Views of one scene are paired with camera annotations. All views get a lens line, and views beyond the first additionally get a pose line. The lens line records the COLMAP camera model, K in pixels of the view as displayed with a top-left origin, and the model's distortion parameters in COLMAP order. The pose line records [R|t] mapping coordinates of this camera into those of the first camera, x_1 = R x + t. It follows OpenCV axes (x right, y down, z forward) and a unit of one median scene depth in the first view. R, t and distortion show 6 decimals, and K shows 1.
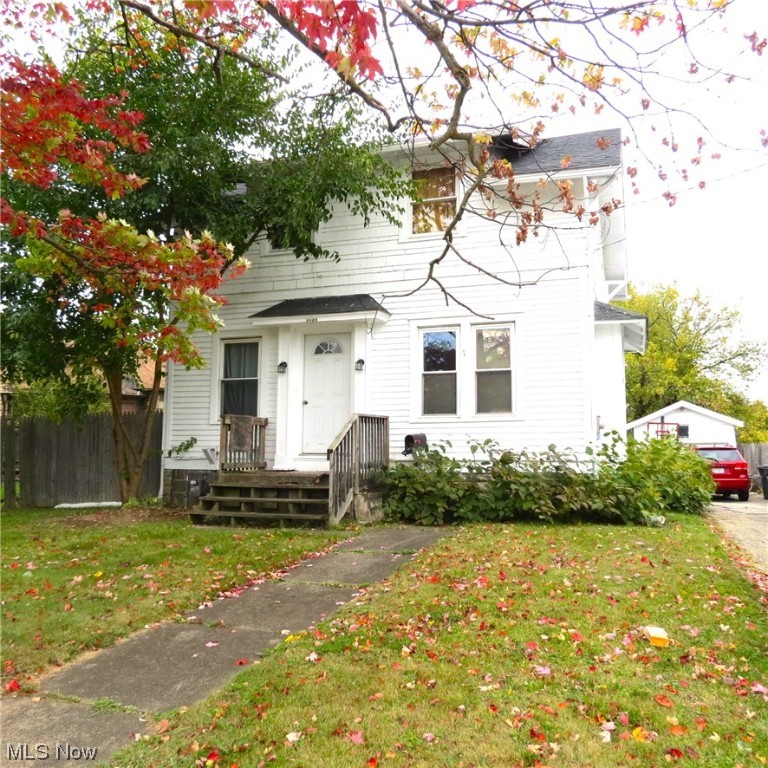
lens RADIAL K [[745.0, 0, 384.0], [0, 745.0, 384.0], [0, 0, 1]] dist [-0.041222, 0.005451]
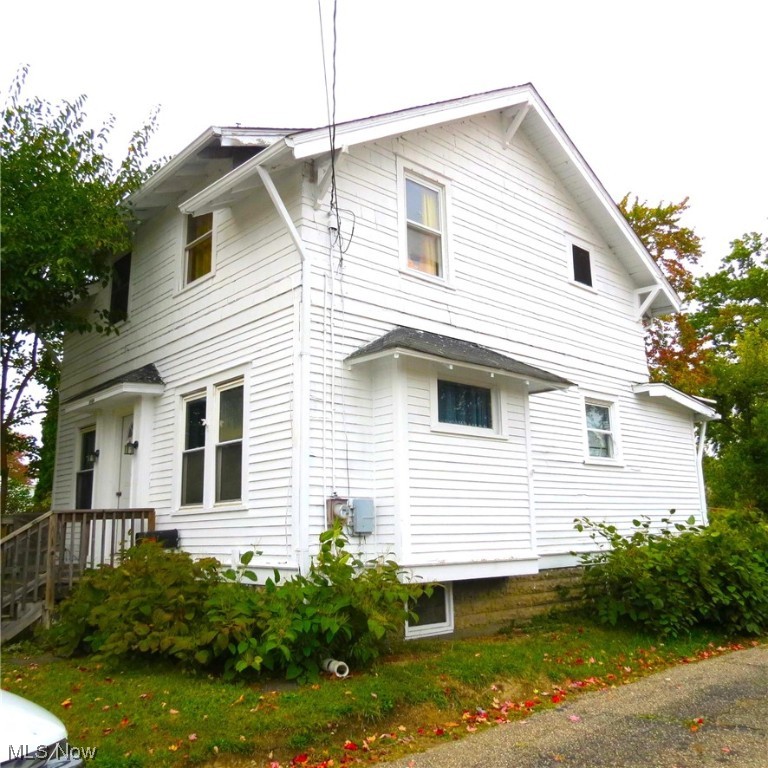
lens RADIAL K [[745.0, 0, 384.0], [0, 745.0, 384.0], [0, 0, 1]] dist [-0.041222, 0.005451]
pose [[0.873489, -0.117650, -0.472415, 0.639873], [0.077291, 0.991567, -0.104028, 0.011959], [0.480670, 0.054353, 0.875215, 0.409613]]
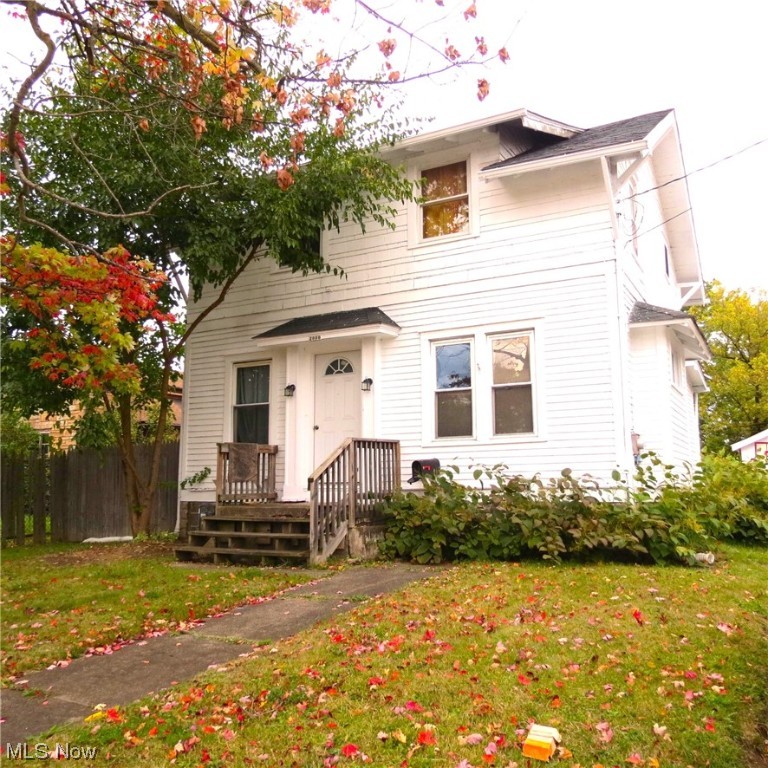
lens RADIAL K [[743.1, 0, 384.0], [0, 743.1, 384.0], [0, 0, 1]] dist [-0.012781, -0.029904]
pose [[0.986542, -0.034669, -0.159788, 0.136649], [0.028458, 0.998754, -0.040997, 0.011827], [0.161011, 0.035898, 0.986300, 0.109544]]
